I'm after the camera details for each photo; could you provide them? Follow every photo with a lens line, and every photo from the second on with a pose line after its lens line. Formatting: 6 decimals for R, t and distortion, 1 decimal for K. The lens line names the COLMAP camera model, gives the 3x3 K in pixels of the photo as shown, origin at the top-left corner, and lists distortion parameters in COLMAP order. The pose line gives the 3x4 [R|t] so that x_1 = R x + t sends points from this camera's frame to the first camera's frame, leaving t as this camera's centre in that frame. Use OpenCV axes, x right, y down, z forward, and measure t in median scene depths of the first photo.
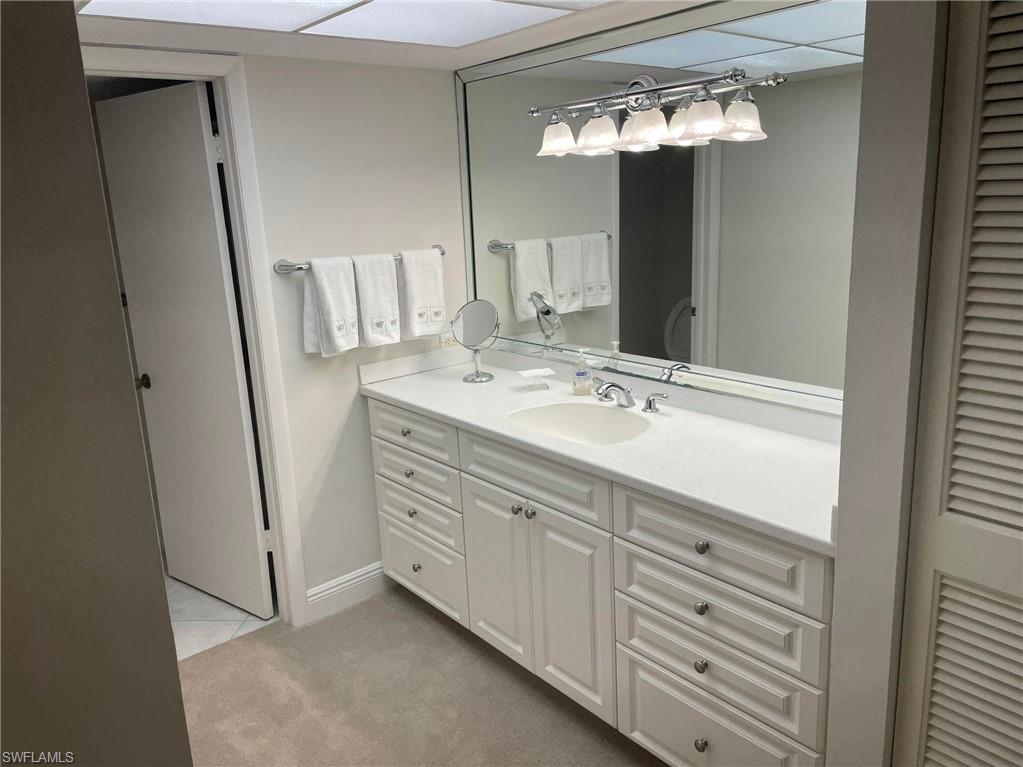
lens RADIAL K [[767.2, 0, 511.5], [0, 767.2, 383.5], [0, 0, 1]] dist [0.086987, 0.000615]
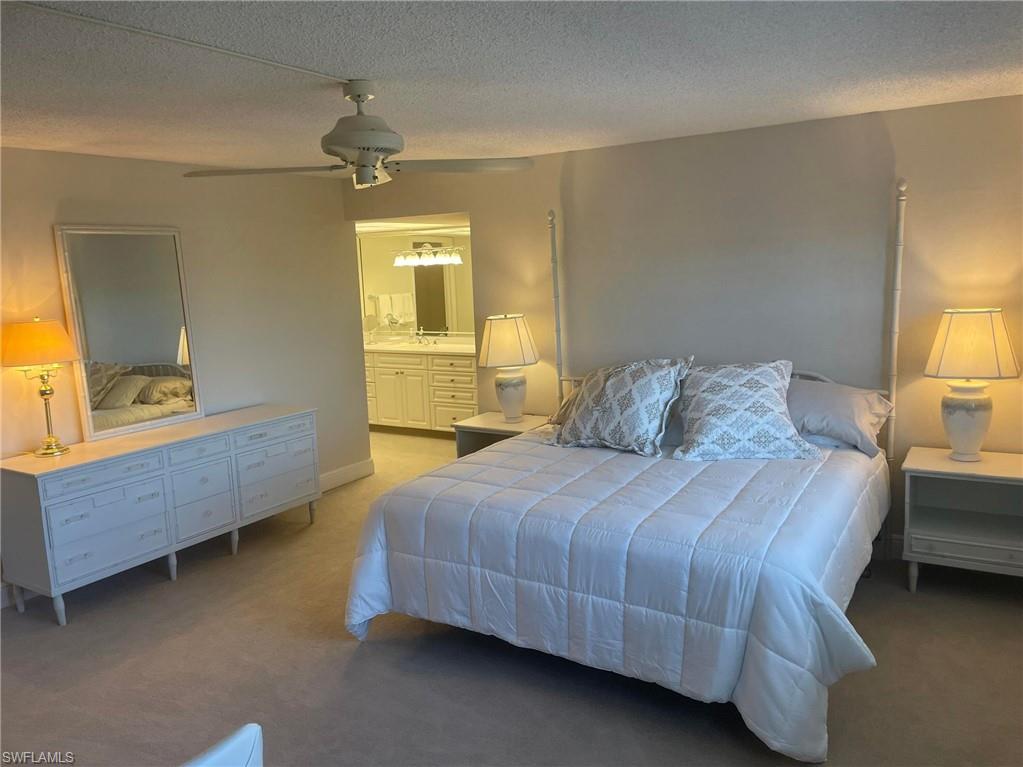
lens RADIAL K [[756.7, 0, 511.5], [0, 756.7, 383.5], [0, 0, 1]] dist [-0.000052, -0.000010]
pose [[0.952503, -0.040525, 0.301820, -0.466243], [0.070499, 0.993526, -0.089083, 0.491674], [-0.296256, 0.106130, 0.949194, -2.029982]]
